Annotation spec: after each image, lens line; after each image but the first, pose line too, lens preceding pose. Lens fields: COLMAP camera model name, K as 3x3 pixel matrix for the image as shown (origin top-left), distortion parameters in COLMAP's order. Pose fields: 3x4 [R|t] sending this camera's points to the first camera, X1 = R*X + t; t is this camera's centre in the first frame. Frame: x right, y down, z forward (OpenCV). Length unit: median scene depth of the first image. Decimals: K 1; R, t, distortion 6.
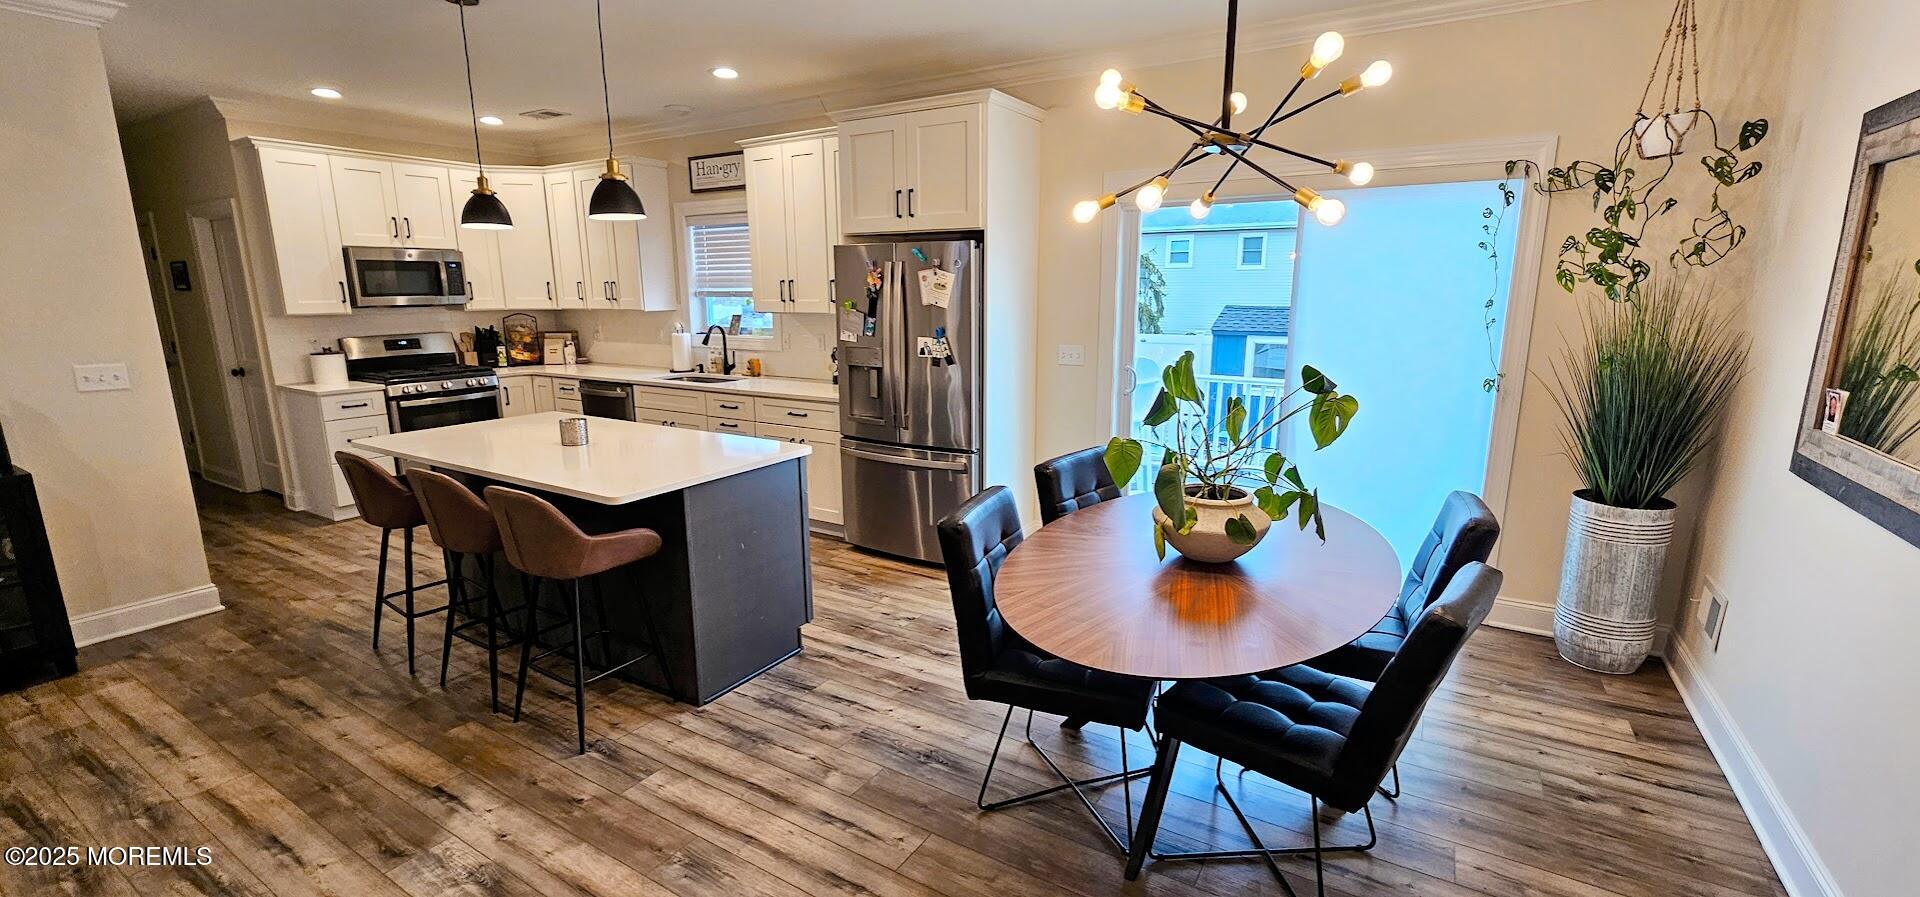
lens RADIAL K [[785.2, 0, 961.2], [0, 785.2, 450.9], [0, 0, 1]] dist [-0.003022, 0.001280]
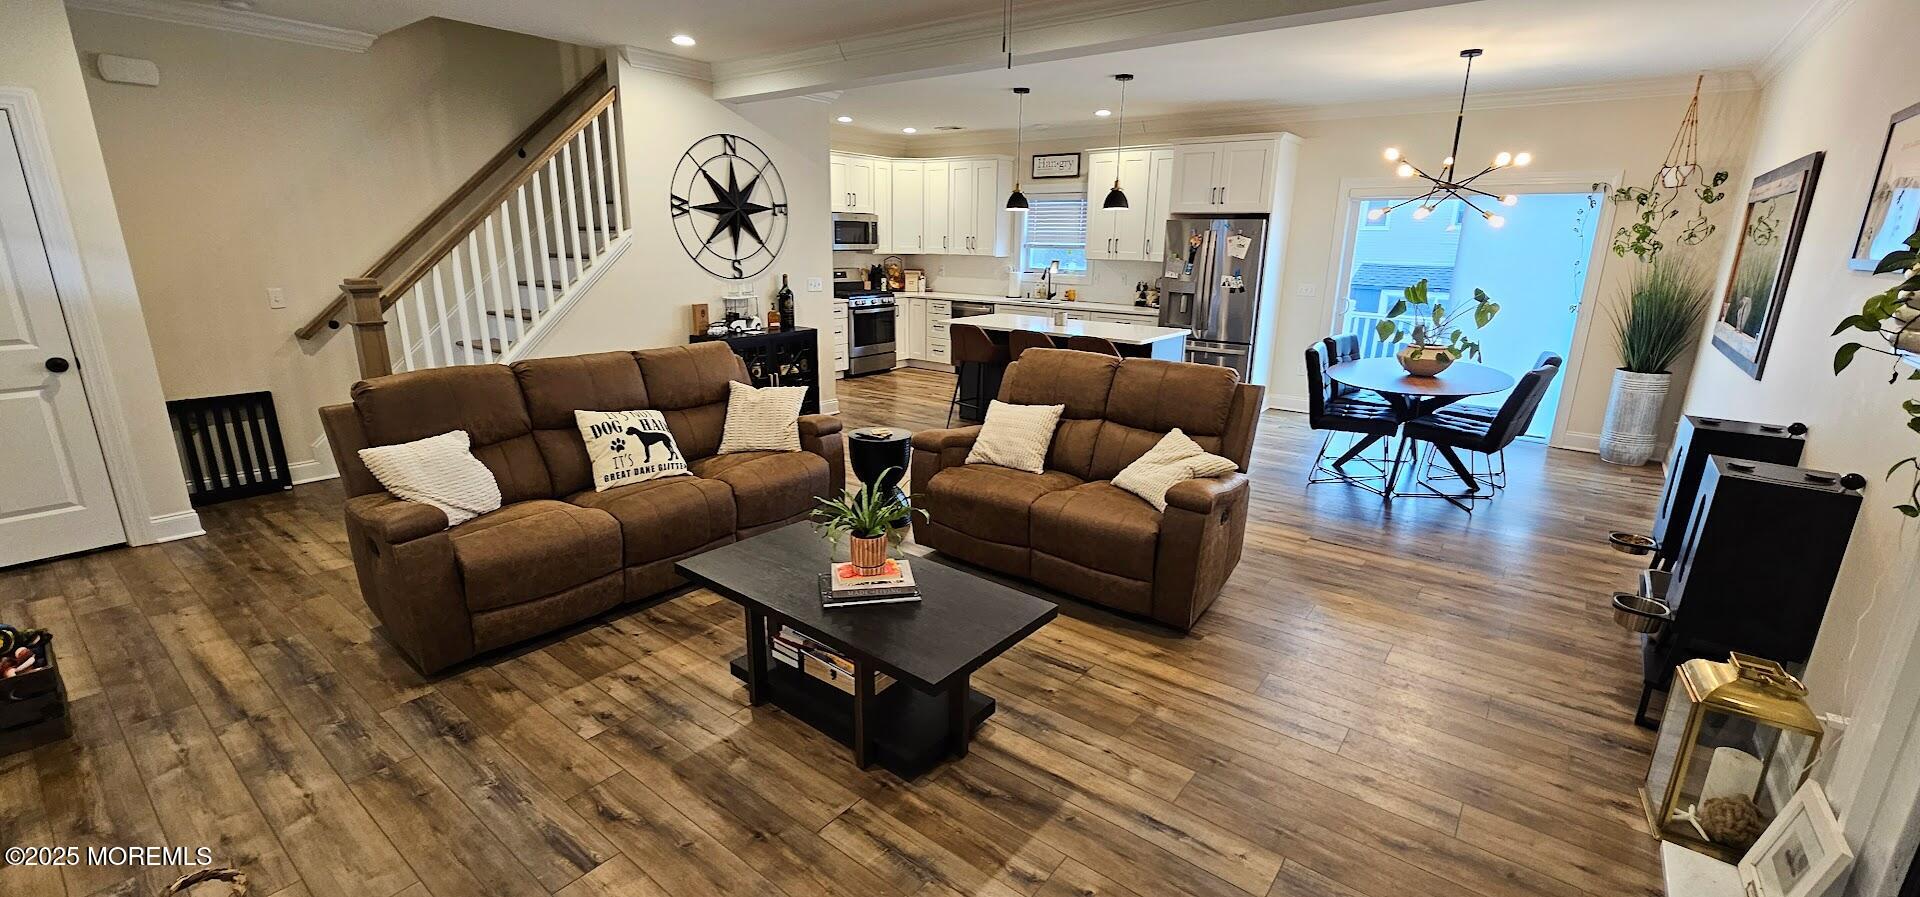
lens RADIAL K [[785.2, 0, 960.7], [0, 785.2, 446.8], [0, 0, 1]] dist [-0.003022, 0.001280]
pose [[0.993798, 0.046734, -0.100901, -0.428671], [-0.041364, 0.997647, 0.054668, 0.156186], [0.103219, -0.050156, 0.993393, -0.770868]]
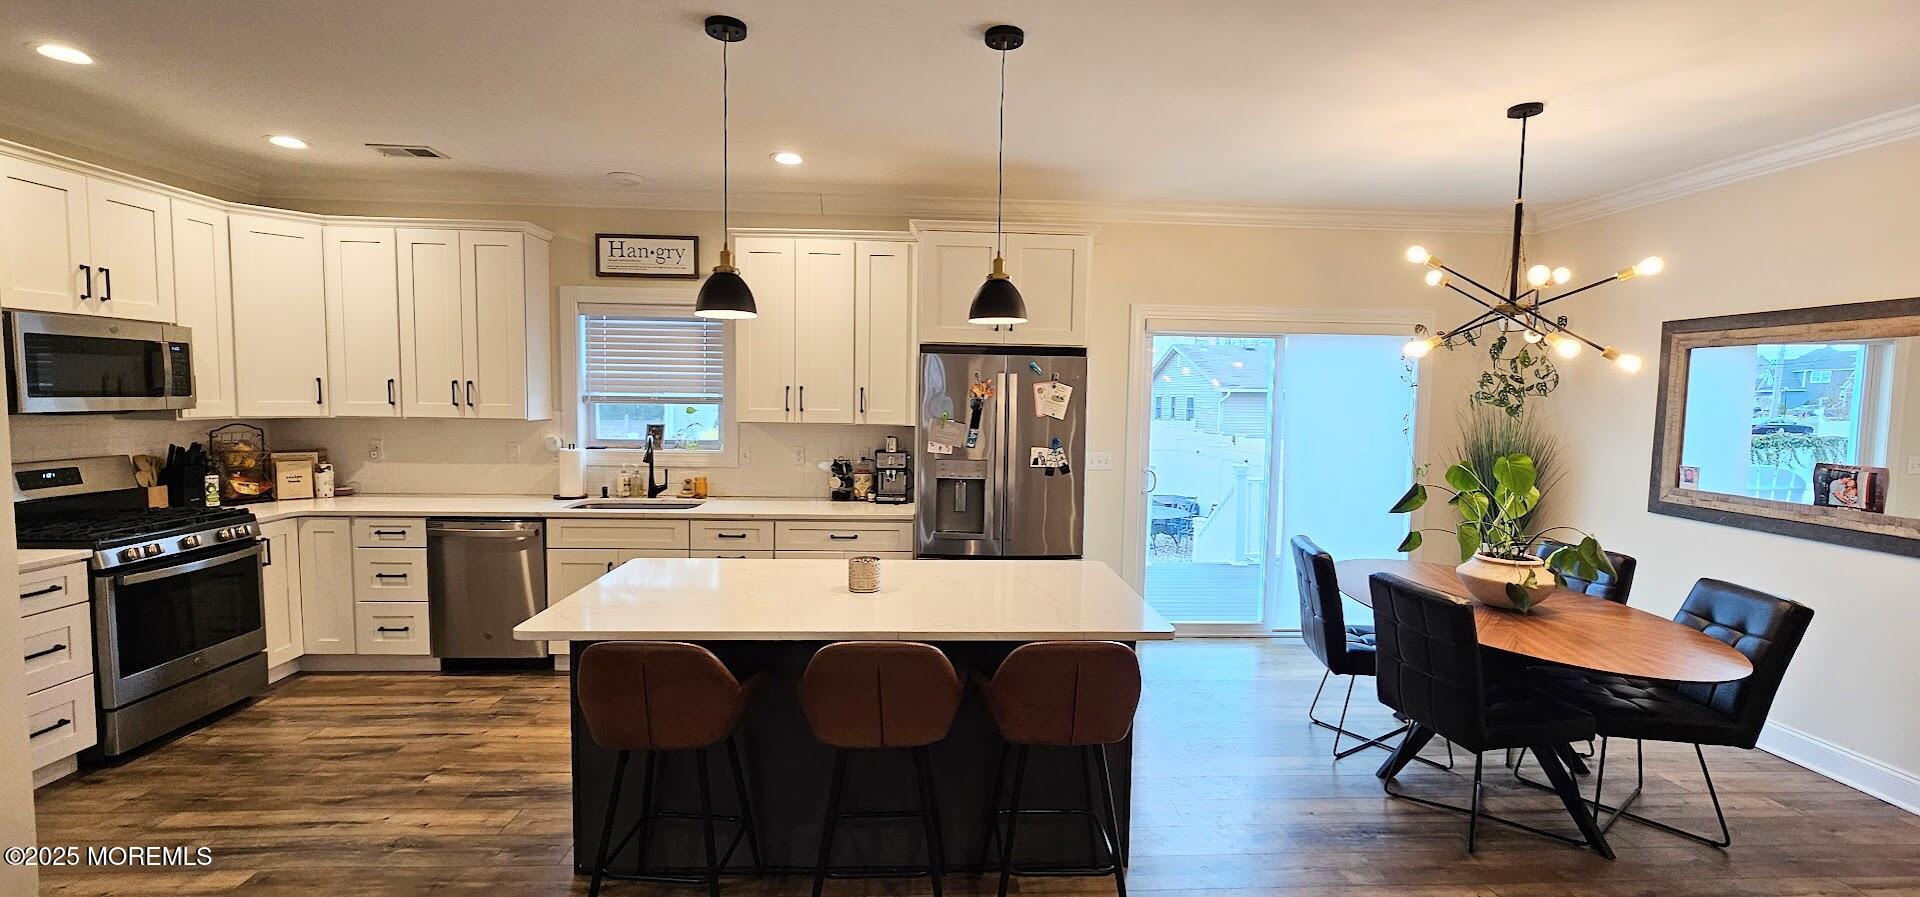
lens RADIAL K [[785.2, 0, 961.2], [0, 785.2, 449.0], [0, 0, 1]] dist [-0.003022, 0.001280]
pose [[0.823977, -0.021613, 0.566211, -0.698004], [0.097329, 0.989819, -0.103854, -0.046813], [-0.558202, 0.140682, 0.817691, 0.224261]]
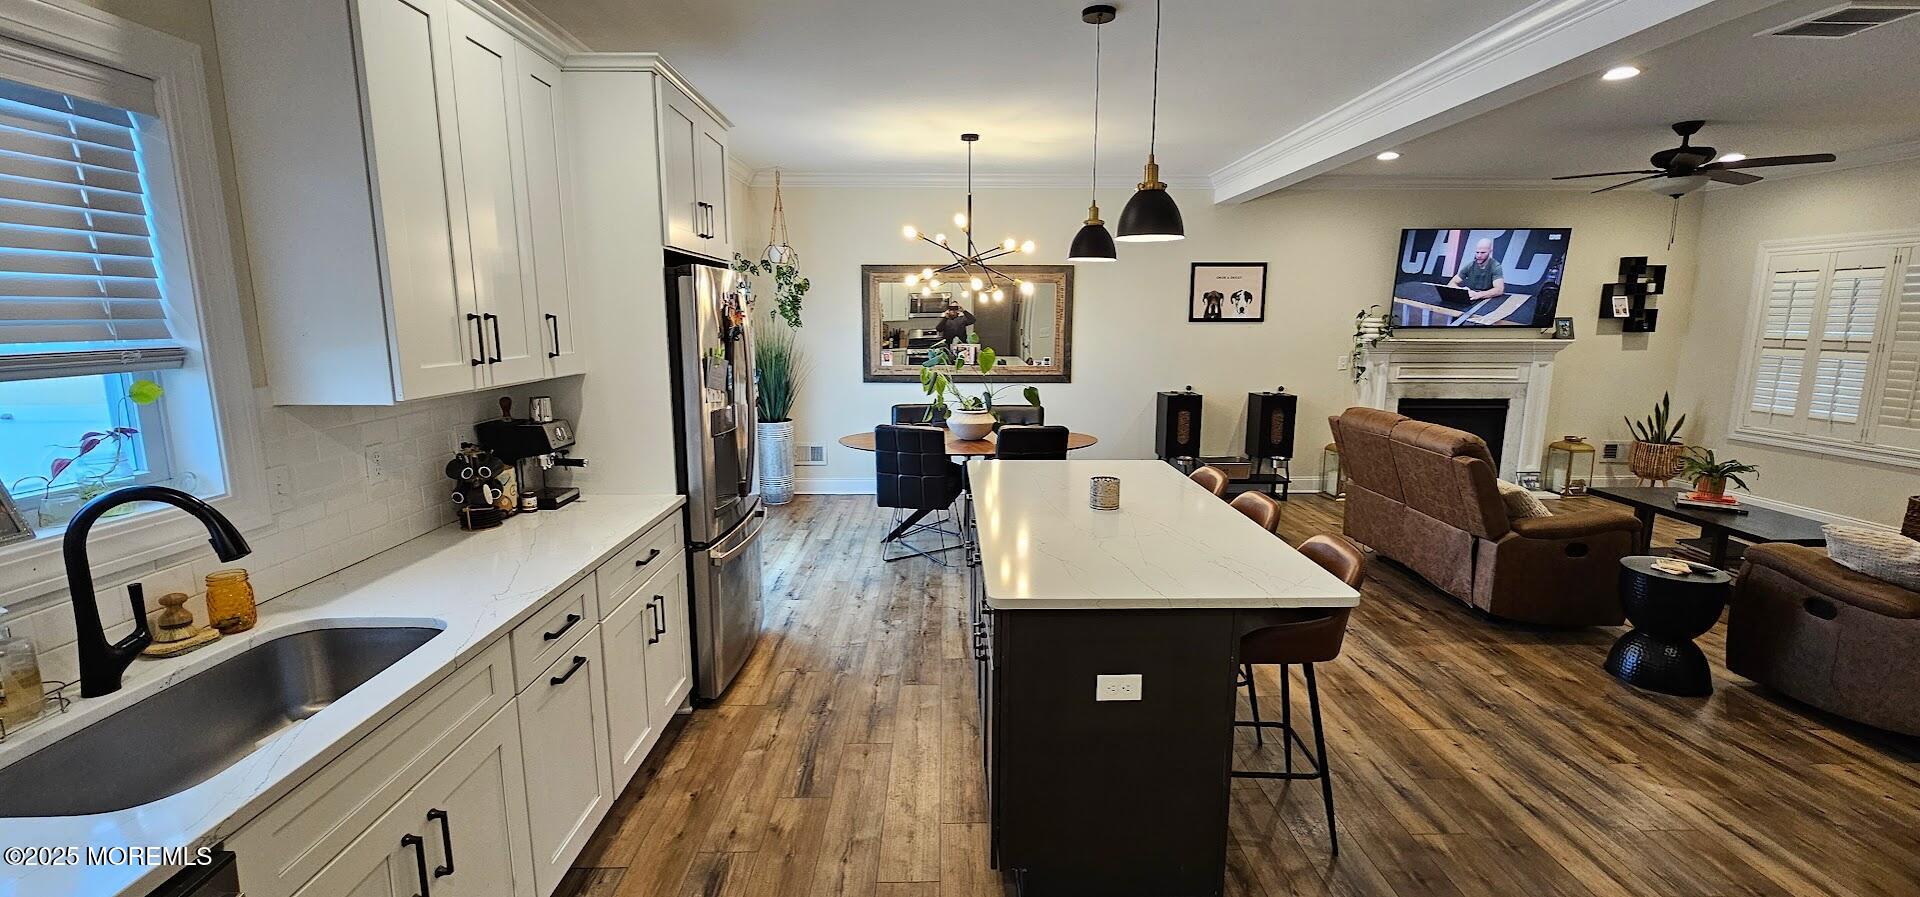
lens RADIAL K [[785.2, 0, 958.6], [0, 785.2, 449.7], [0, 0, 1]] dist [-0.003022, 0.001280]
pose [[-0.537342, -0.141049, 0.831486, -0.903679], [0.174925, 0.945835, 0.273490, -0.269338], [-0.825024, 0.292405, -0.483565, 1.243295]]
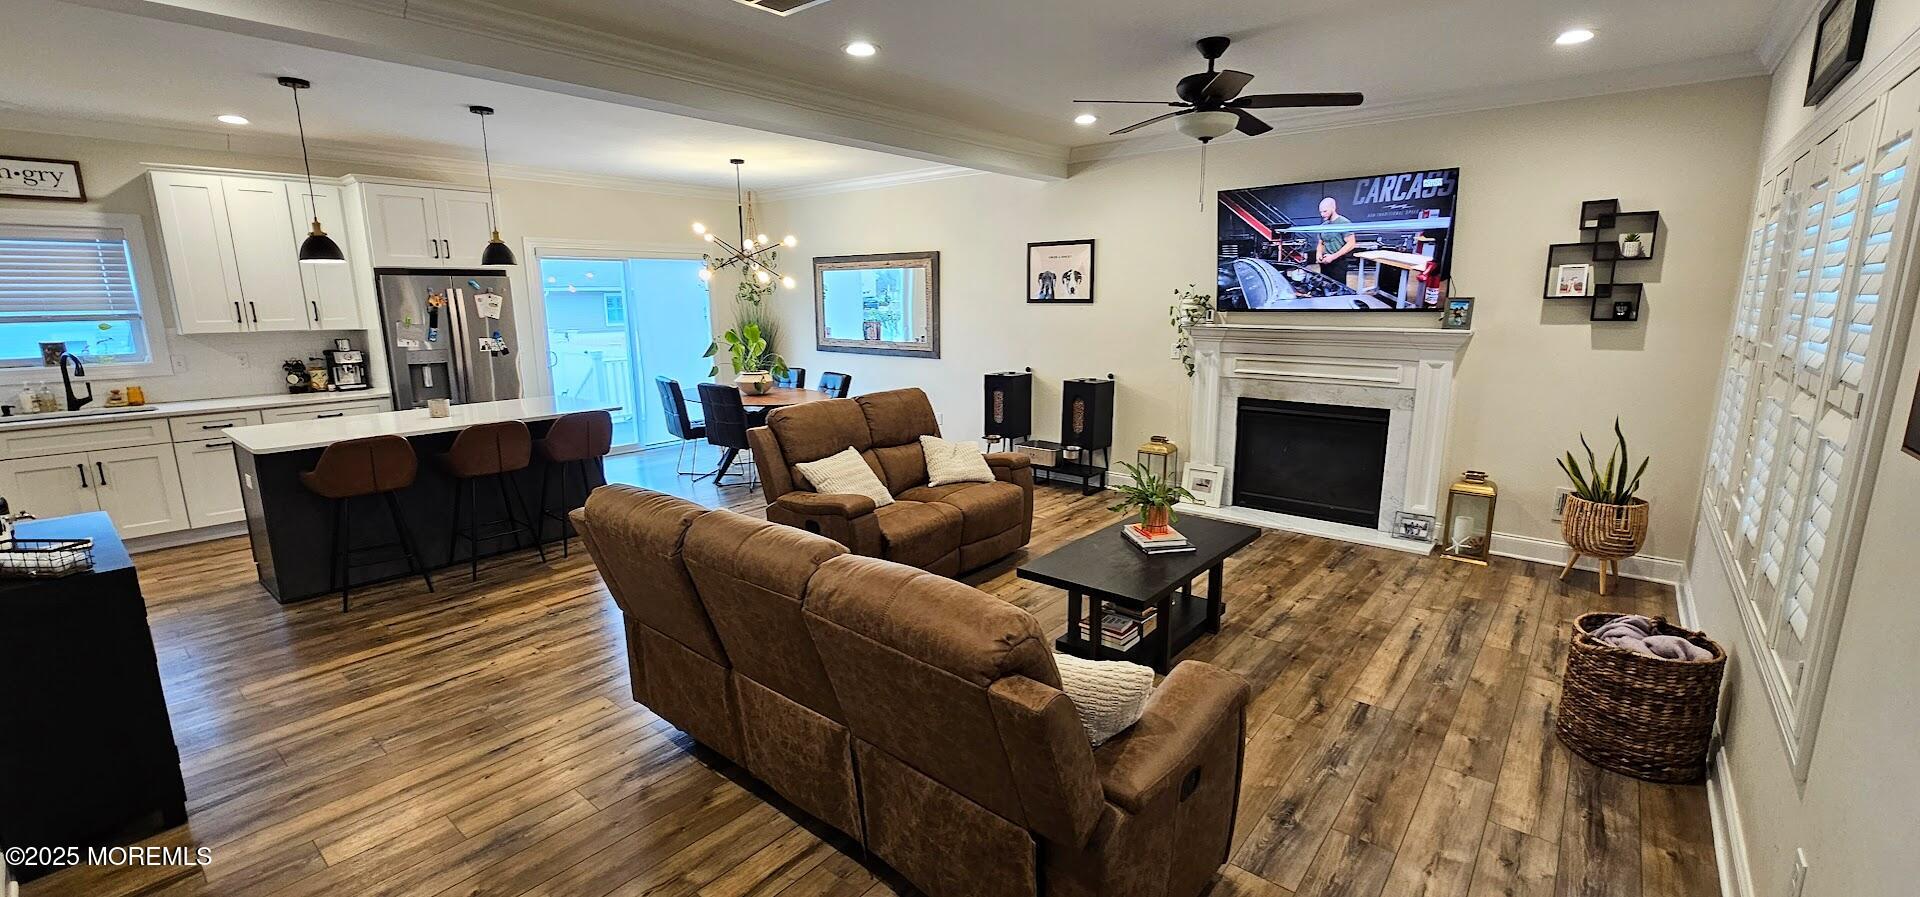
lens RADIAL K [[785.2, 0, 961.4], [0, 785.2, 450.6], [0, 0, 1]] dist [-0.003022, 0.001280]
pose [[0.144100, -0.191836, 0.970790, -1.427099], [0.210531, 0.964513, 0.159346, 0.018255], [-0.966908, 0.181420, 0.179374, -0.132690]]
